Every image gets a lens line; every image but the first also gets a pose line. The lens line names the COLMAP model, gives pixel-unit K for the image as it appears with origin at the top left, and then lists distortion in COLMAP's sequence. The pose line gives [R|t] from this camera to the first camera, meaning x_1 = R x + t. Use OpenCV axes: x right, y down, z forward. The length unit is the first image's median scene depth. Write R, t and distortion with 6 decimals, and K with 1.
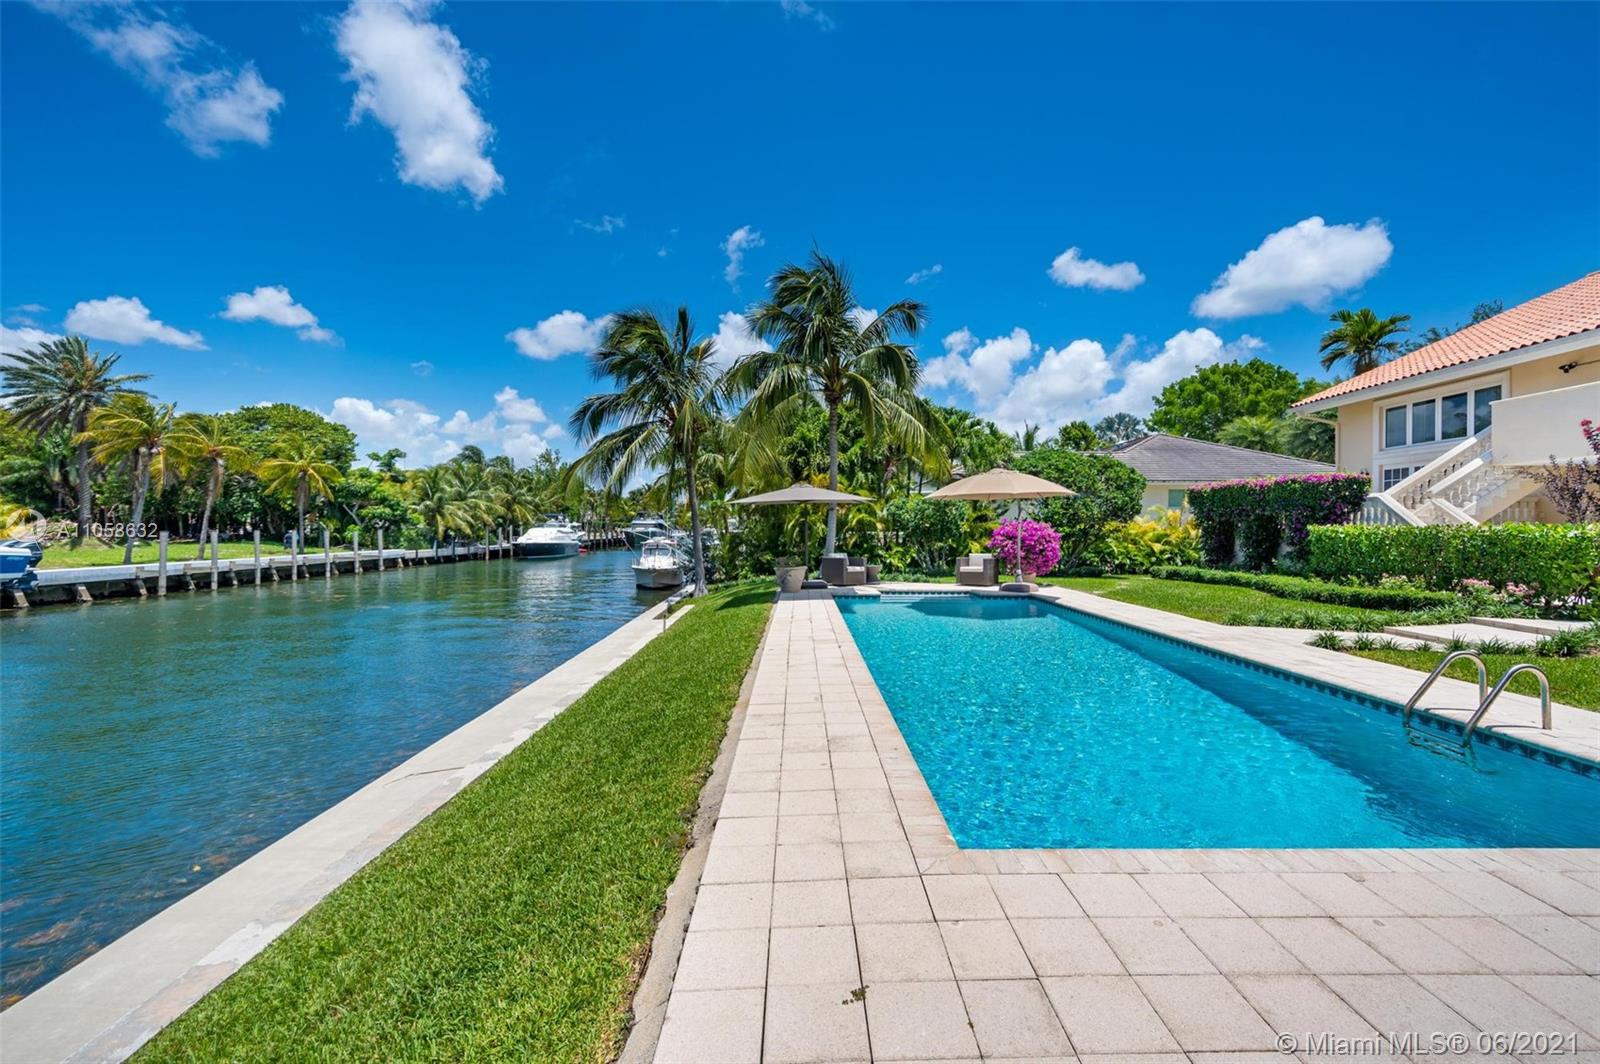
lens RADIAL K [[673.5, 0, 800.0], [0, 673.5, 532.0], [0, 0, 1]] dist [0.008846, -0.000307]
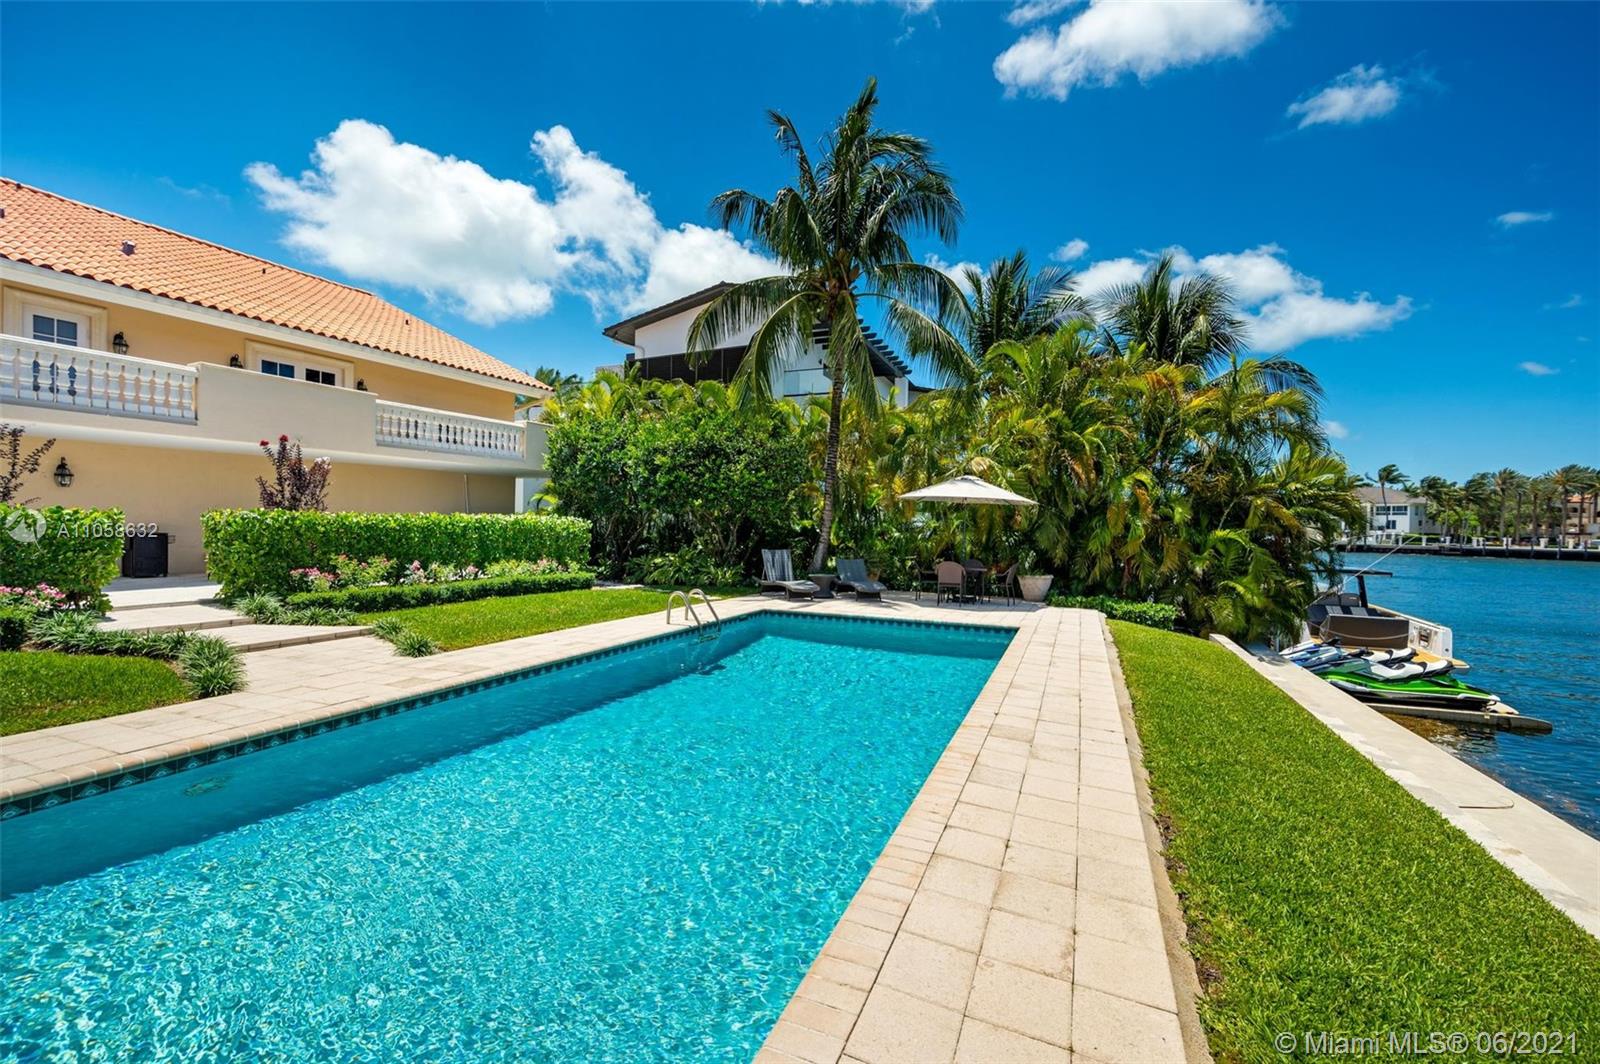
lens RADIAL K [[673.5, 0, 800.0], [0, 673.5, 532.0], [0, 0, 1]] dist [0.008846, -0.000307]
pose [[-0.914721, -0.013954, 0.403845, -0.000880], [-0.009225, 0.999864, 0.013654, 0.000187], [-0.403981, 0.008764, -0.914726, 0.870116]]
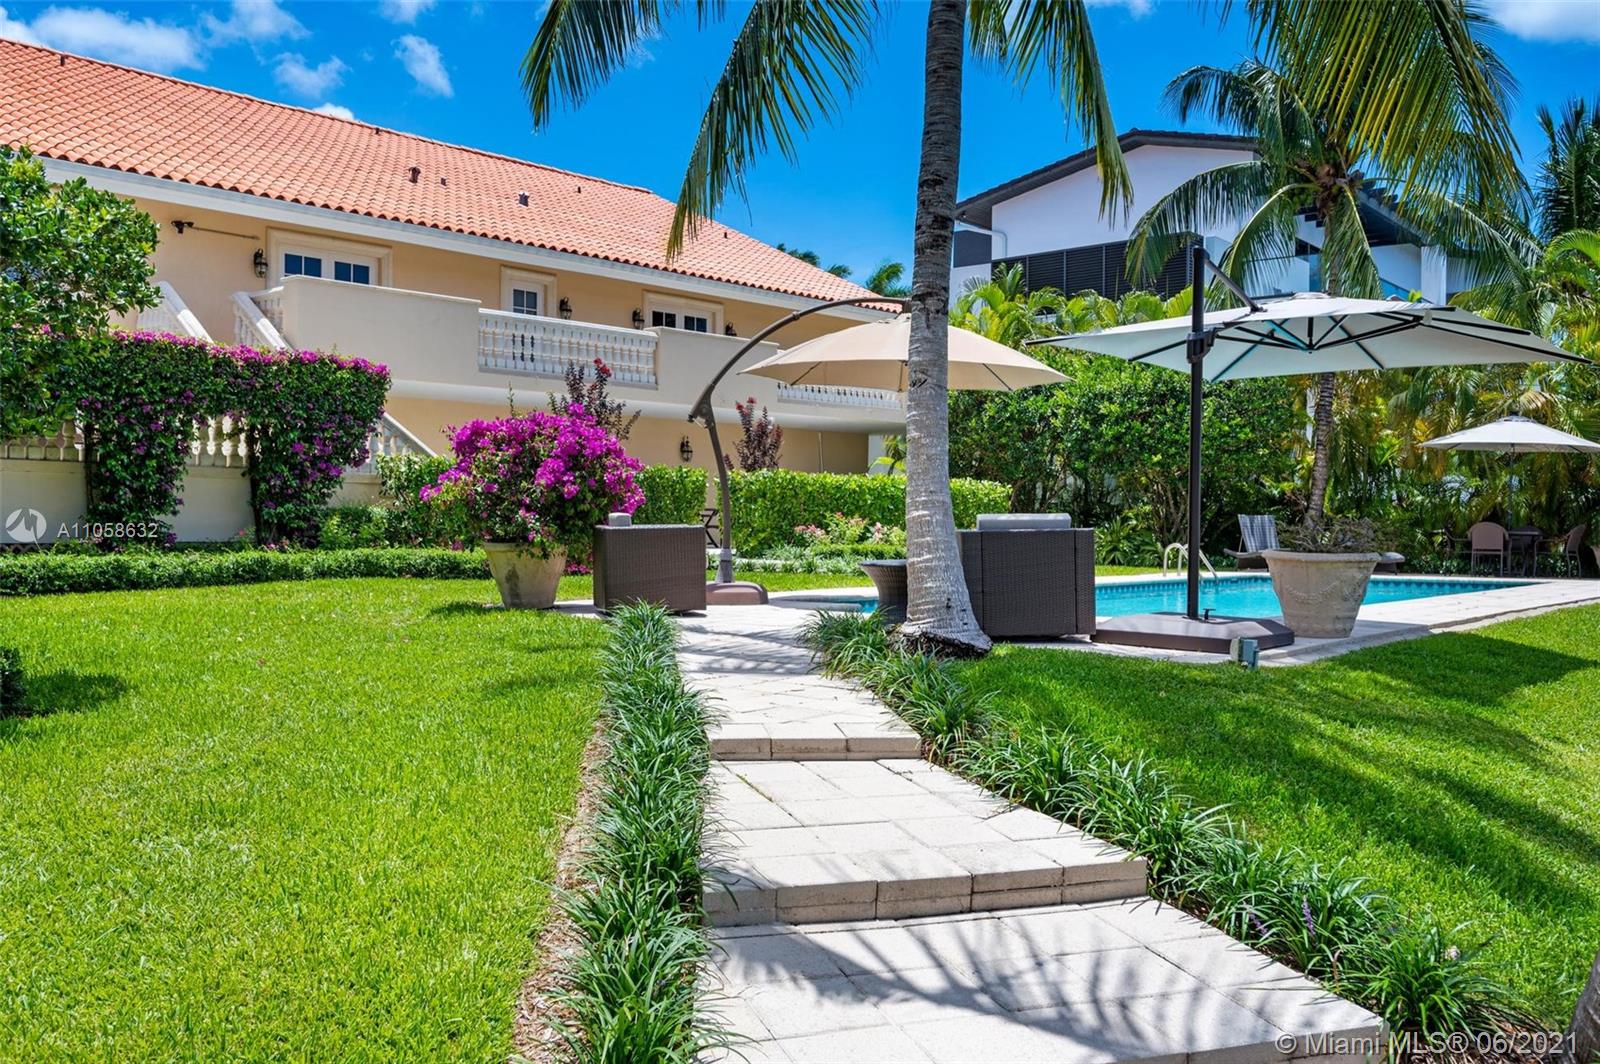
lens RADIAL K [[1446.9, 0, 800.0], [0, 1446.9, 532.0], [0, 0, 1]] dist [0.011832, -0.005365]
pose [[-0.772630, -0.003417, 0.634847, -0.217228], [0.000720, 0.999980, 0.006258, 0.044475], [-0.634856, 0.005293, -0.772612, 1.572071]]
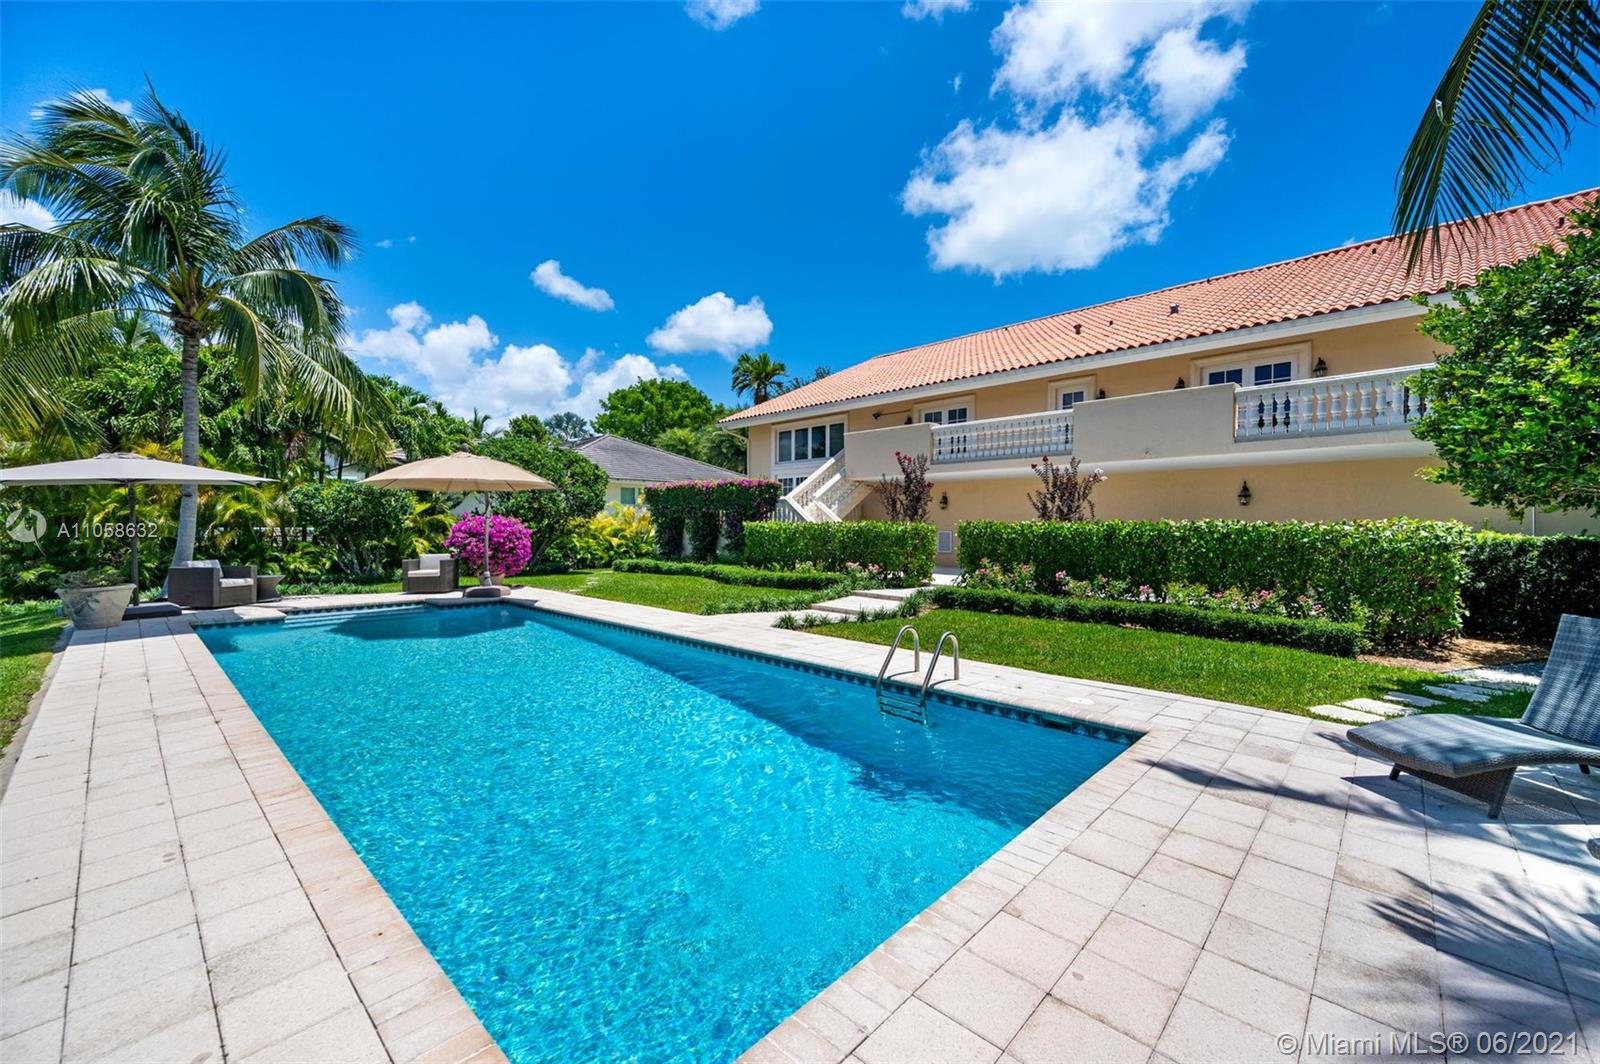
lens RADIAL K [[637.4, 0, 800.0], [0, 637.4, 532.0], [0, 0, 1]] dist [-0.000405, -0.000390]
pose [[0.683555, -0.008409, 0.729851, 0.000739], [0.001822, 0.999950, 0.009815, -0.001956], [-0.729897, -0.005379, 0.683536, 0.129859]]
